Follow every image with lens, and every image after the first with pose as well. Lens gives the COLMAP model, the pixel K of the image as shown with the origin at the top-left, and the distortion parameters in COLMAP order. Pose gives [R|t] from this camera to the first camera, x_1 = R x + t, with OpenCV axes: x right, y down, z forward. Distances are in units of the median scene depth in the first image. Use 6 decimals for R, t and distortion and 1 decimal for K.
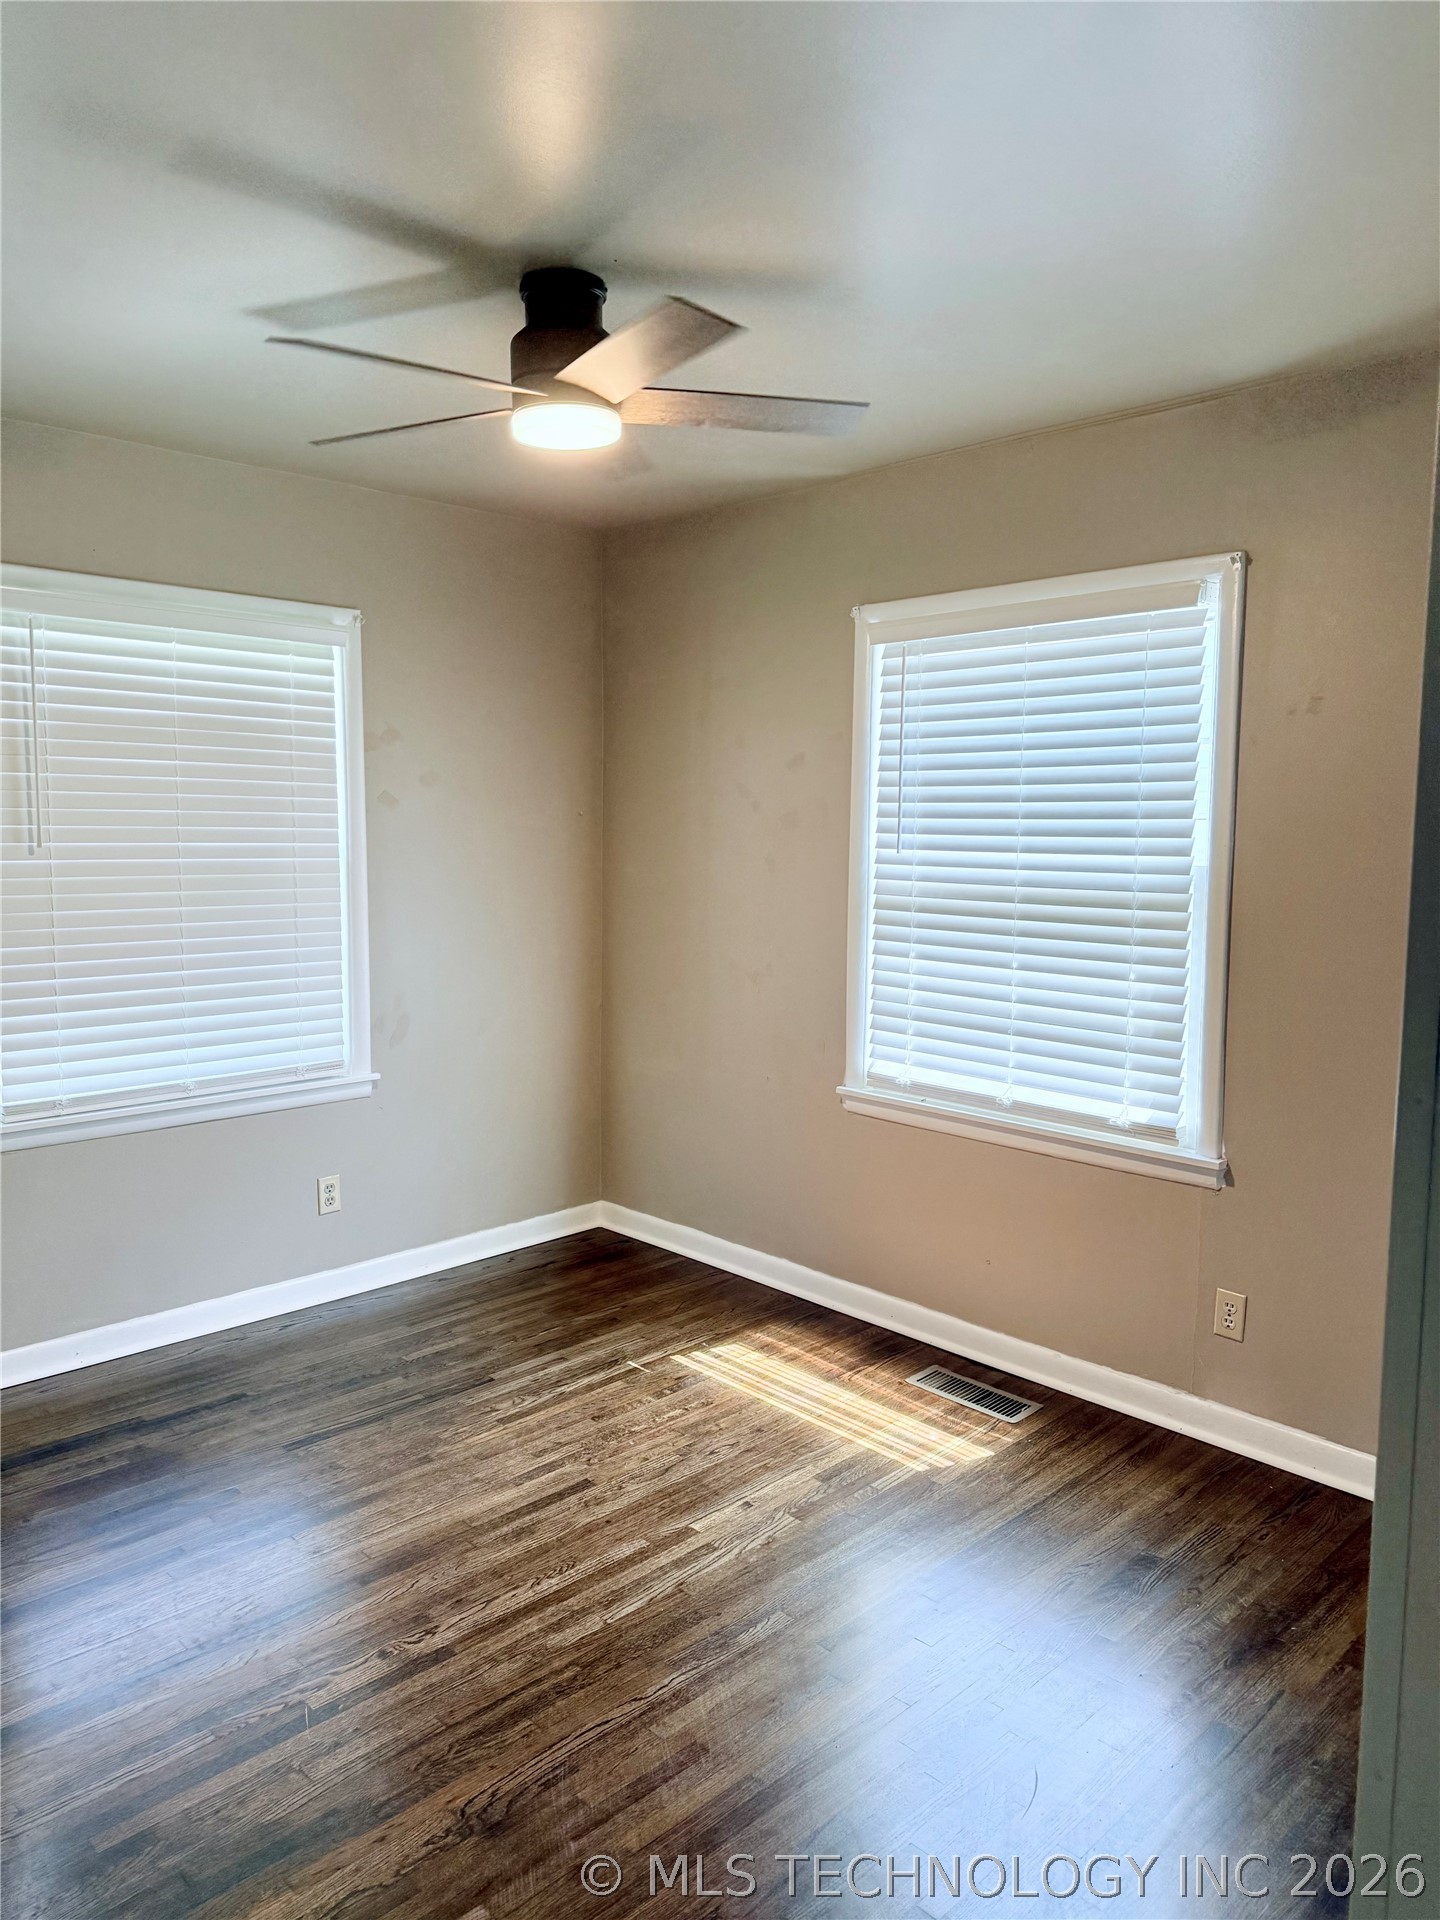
lens RADIAL K [[1339.6, 0, 720.0], [0, 1339.6, 960.0], [0, 0, 1]] dist [0.147824, -0.286849]
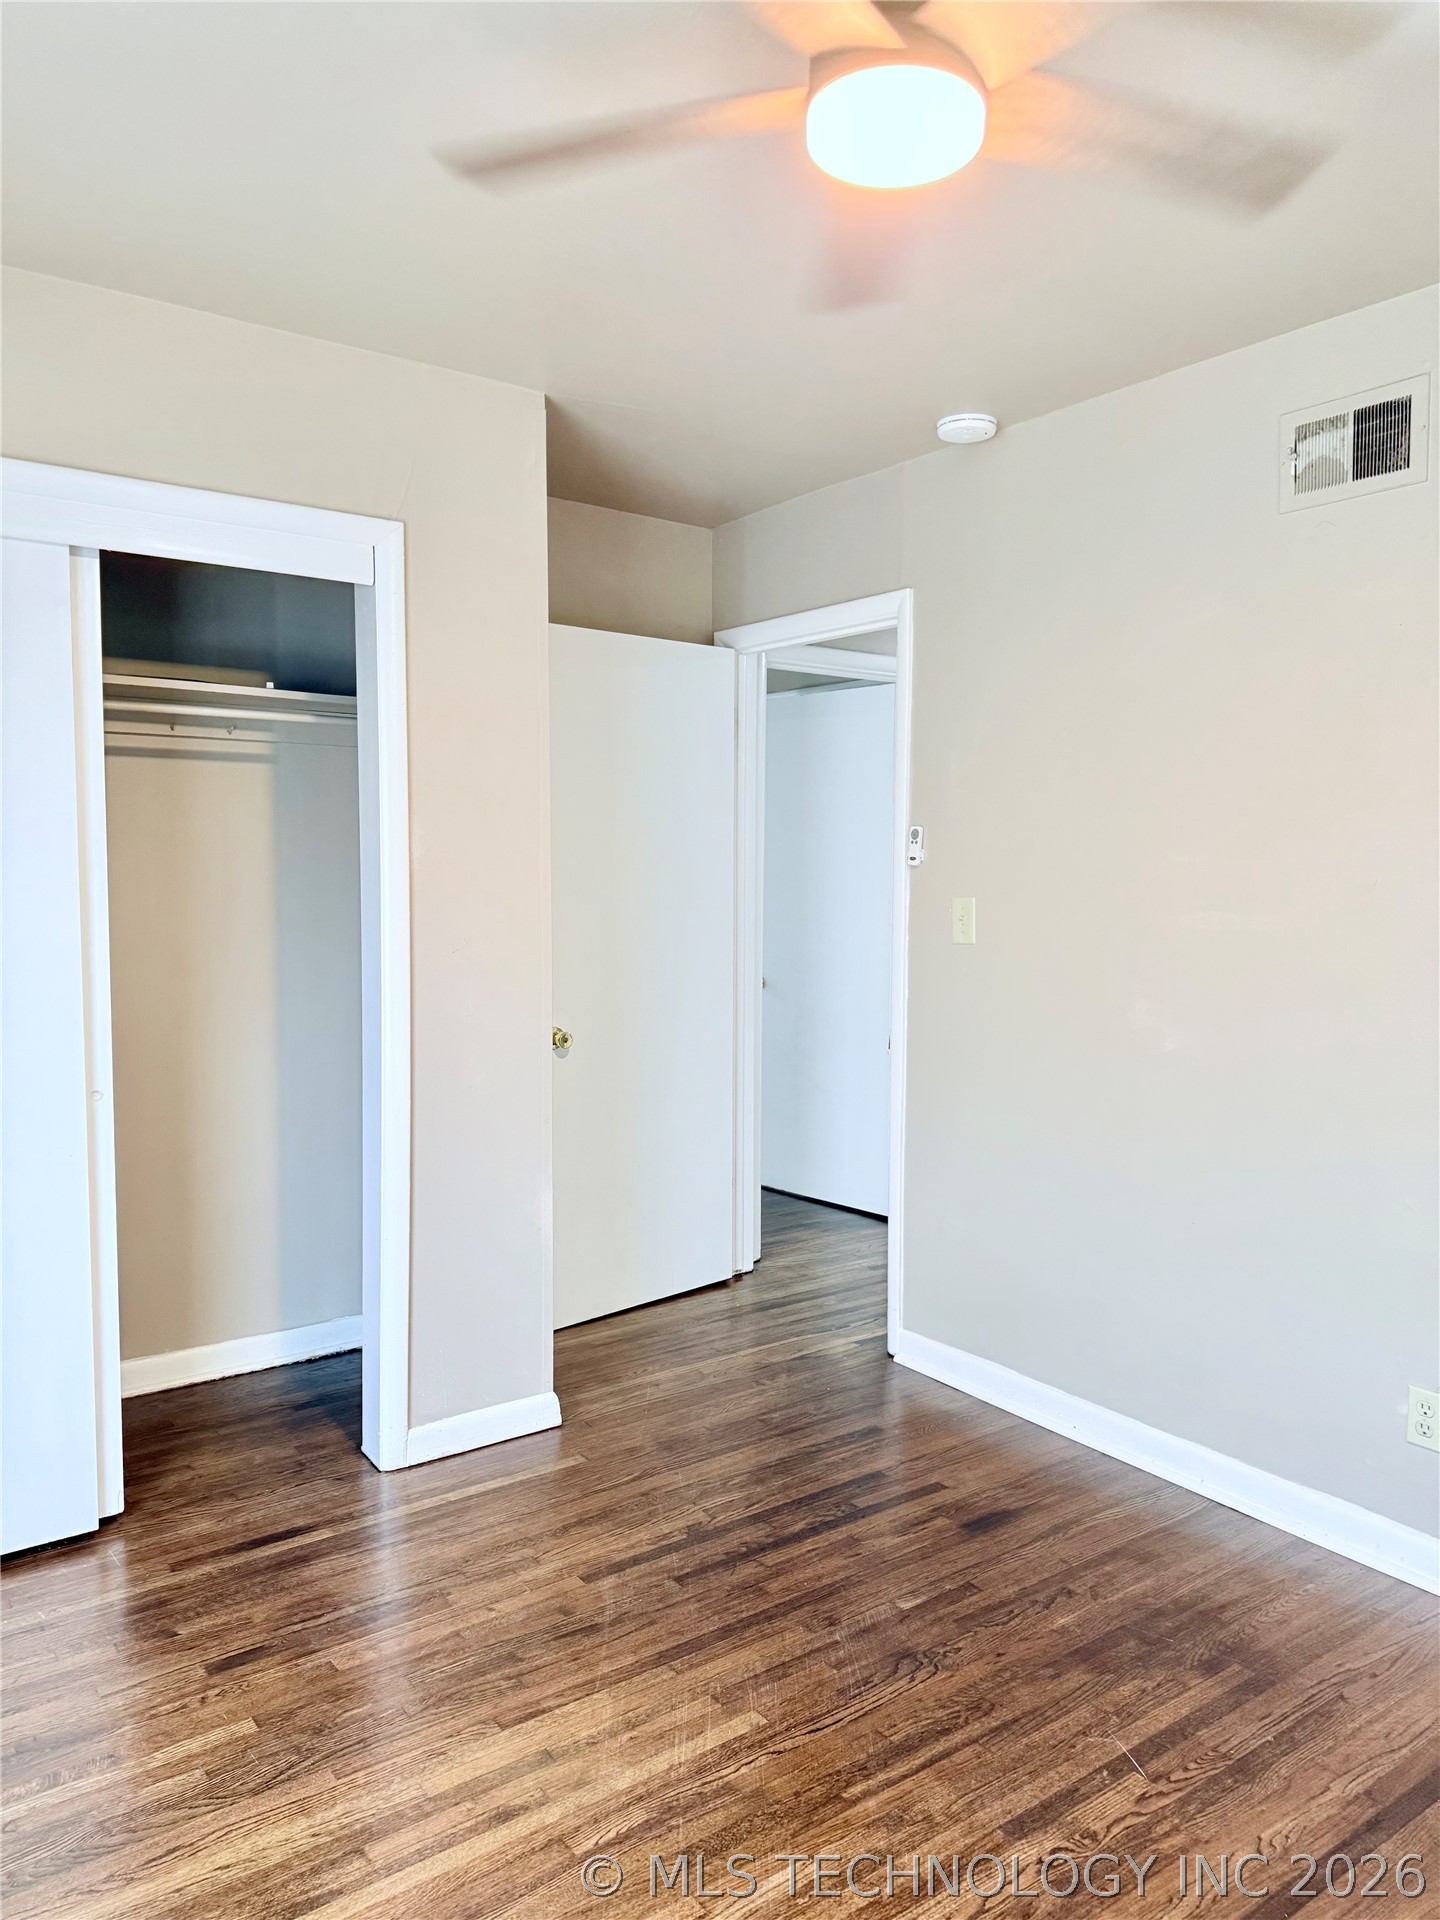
lens RADIAL K [[1339.6, 0, 720.0], [0, 1339.6, 960.0], [0, 0, 1]] dist [0.147824, -0.286849]
pose [[-0.990070, -0.016852, 0.139564, -0.141894], [0.007804, 0.984669, 0.174257, -0.139518], [-0.140361, 0.173616, -0.974760, 1.812422]]
